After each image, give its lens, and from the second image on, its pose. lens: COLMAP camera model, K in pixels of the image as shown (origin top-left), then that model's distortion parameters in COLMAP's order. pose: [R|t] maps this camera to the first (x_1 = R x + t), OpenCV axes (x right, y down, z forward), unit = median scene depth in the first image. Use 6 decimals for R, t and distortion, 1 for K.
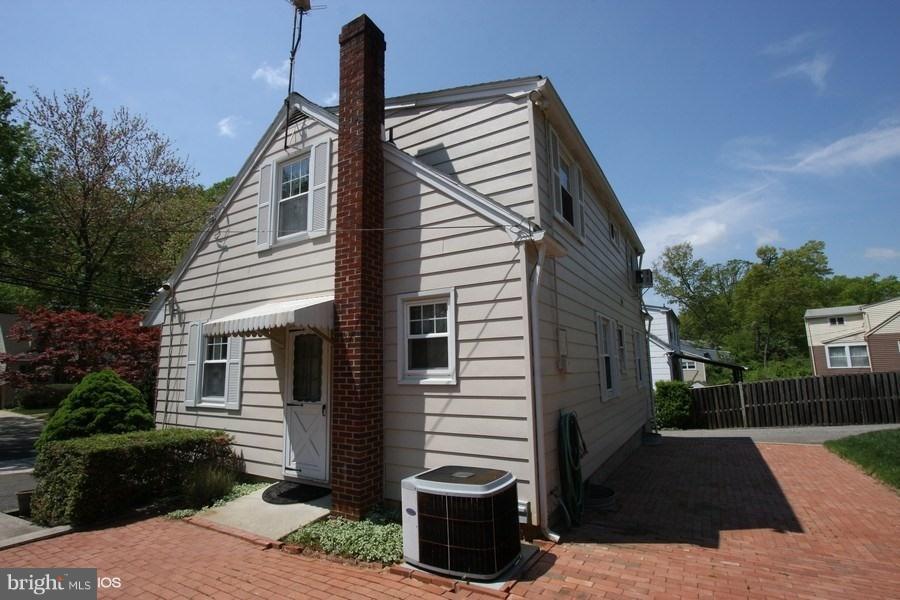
lens RADIAL K [[423.7, 0, 450.6], [0, 423.7, 303.8], [0, 0, 1]] dist [-0.016388, 0.002432]
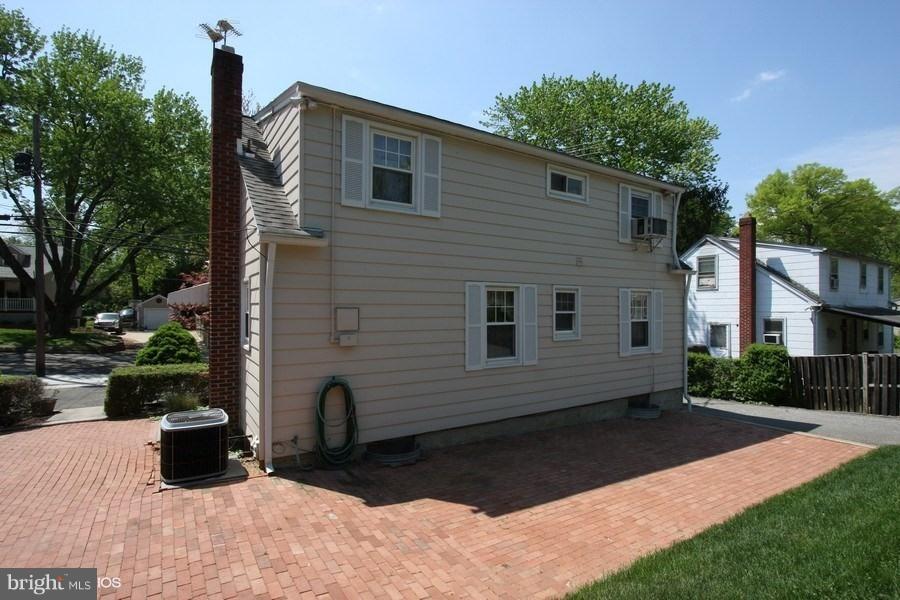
lens RADIAL K [[438.3, 0, 453.5], [0, 438.3, 302.2], [0, 0, 1]] dist [-0.013292, -0.000291]
pose [[0.899079, 0.016713, -0.437468, 1.039834], [0.046743, 0.989894, 0.133883, -0.102170], [0.435285, -0.140819, 0.889212, 0.075020]]
